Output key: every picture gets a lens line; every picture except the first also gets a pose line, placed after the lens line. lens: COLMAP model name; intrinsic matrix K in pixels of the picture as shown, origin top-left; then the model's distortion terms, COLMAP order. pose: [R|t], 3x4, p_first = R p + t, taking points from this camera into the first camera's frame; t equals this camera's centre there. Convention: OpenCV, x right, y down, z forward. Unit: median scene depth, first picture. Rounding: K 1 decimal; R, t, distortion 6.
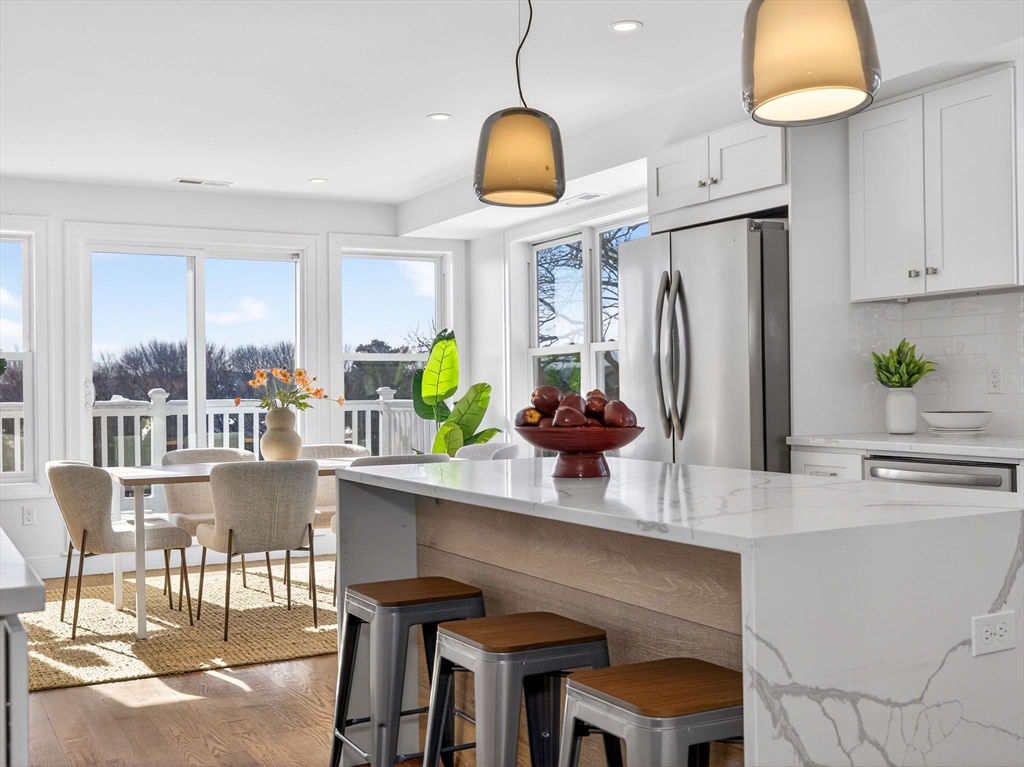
lens RADIAL K [[1139.5, 0, 511.1], [0, 1139.5, 380.7], [0, 0, 1]] dist [0.004148, 0.000000]
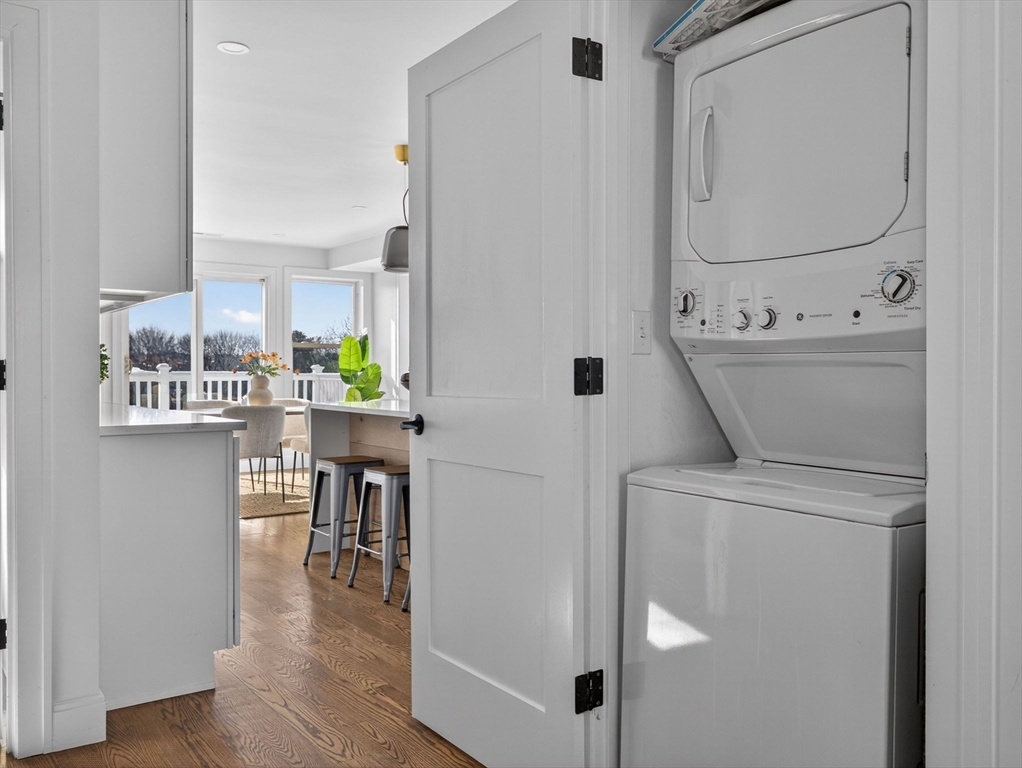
lens RADIAL K [[886.6, 0, 517.5], [0, 886.6, 374.3], [0, 0, 1]] dist [0.015490, -0.006465]
pose [[0.991148, 0.012991, 0.132125, -0.000204], [-0.014421, 0.999847, 0.009876, 0.003888], [-0.131976, -0.011694, 0.991184, -0.346822]]
